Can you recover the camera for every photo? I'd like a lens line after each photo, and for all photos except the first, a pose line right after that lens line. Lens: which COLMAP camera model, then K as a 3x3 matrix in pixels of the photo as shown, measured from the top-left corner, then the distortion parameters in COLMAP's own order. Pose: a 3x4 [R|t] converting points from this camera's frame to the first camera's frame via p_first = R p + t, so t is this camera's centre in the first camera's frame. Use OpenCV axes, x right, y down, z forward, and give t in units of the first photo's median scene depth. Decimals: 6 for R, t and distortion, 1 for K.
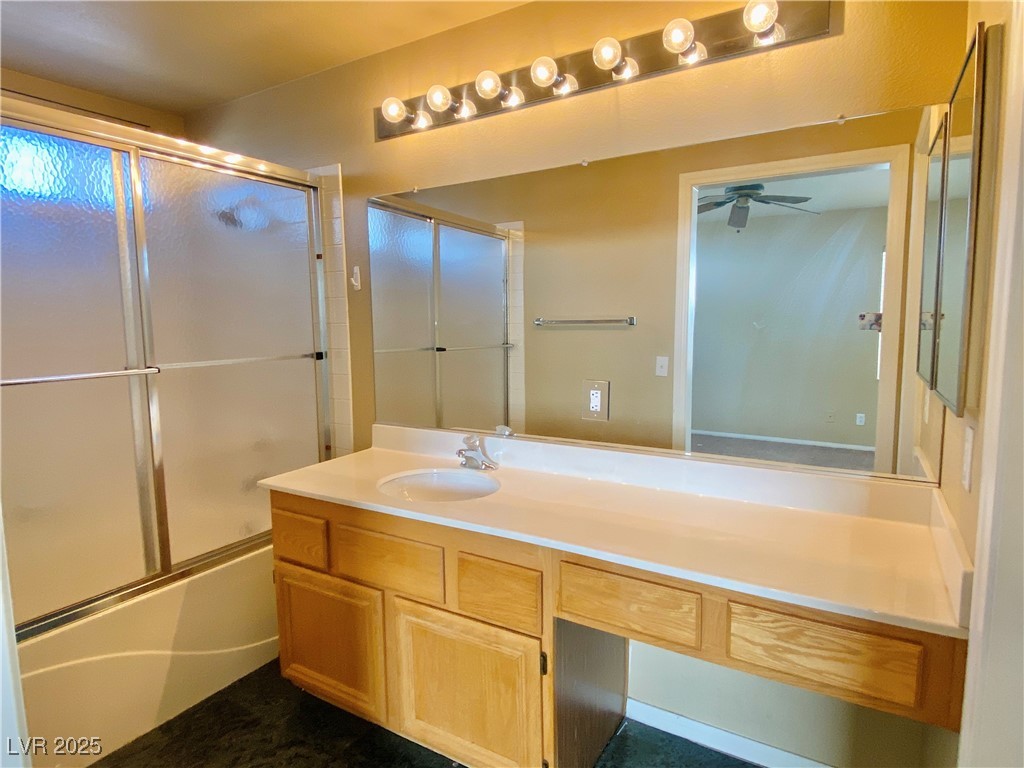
lens RADIAL K [[576.1, 0, 514.7], [0, 576.1, 384.5], [0, 0, 1]] dist [0.000843, 0.000029]
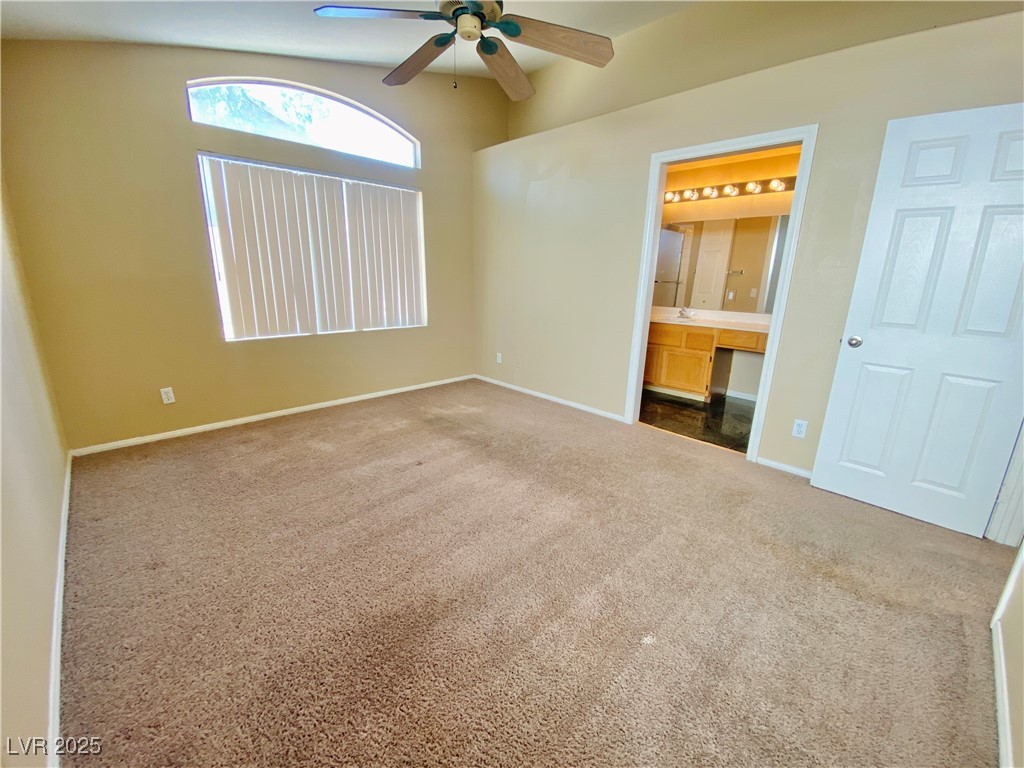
lens RADIAL K [[418.9, 0, 506.8], [0, 418.9, 379.1], [0, 0, 1]] dist [0.008456, -0.010594]
pose [[0.961670, 0.090231, -0.258938, -0.546223], [-0.050009, 0.986184, 0.157922, 0.225723], [0.269610, -0.138920, 0.952896, -2.192188]]
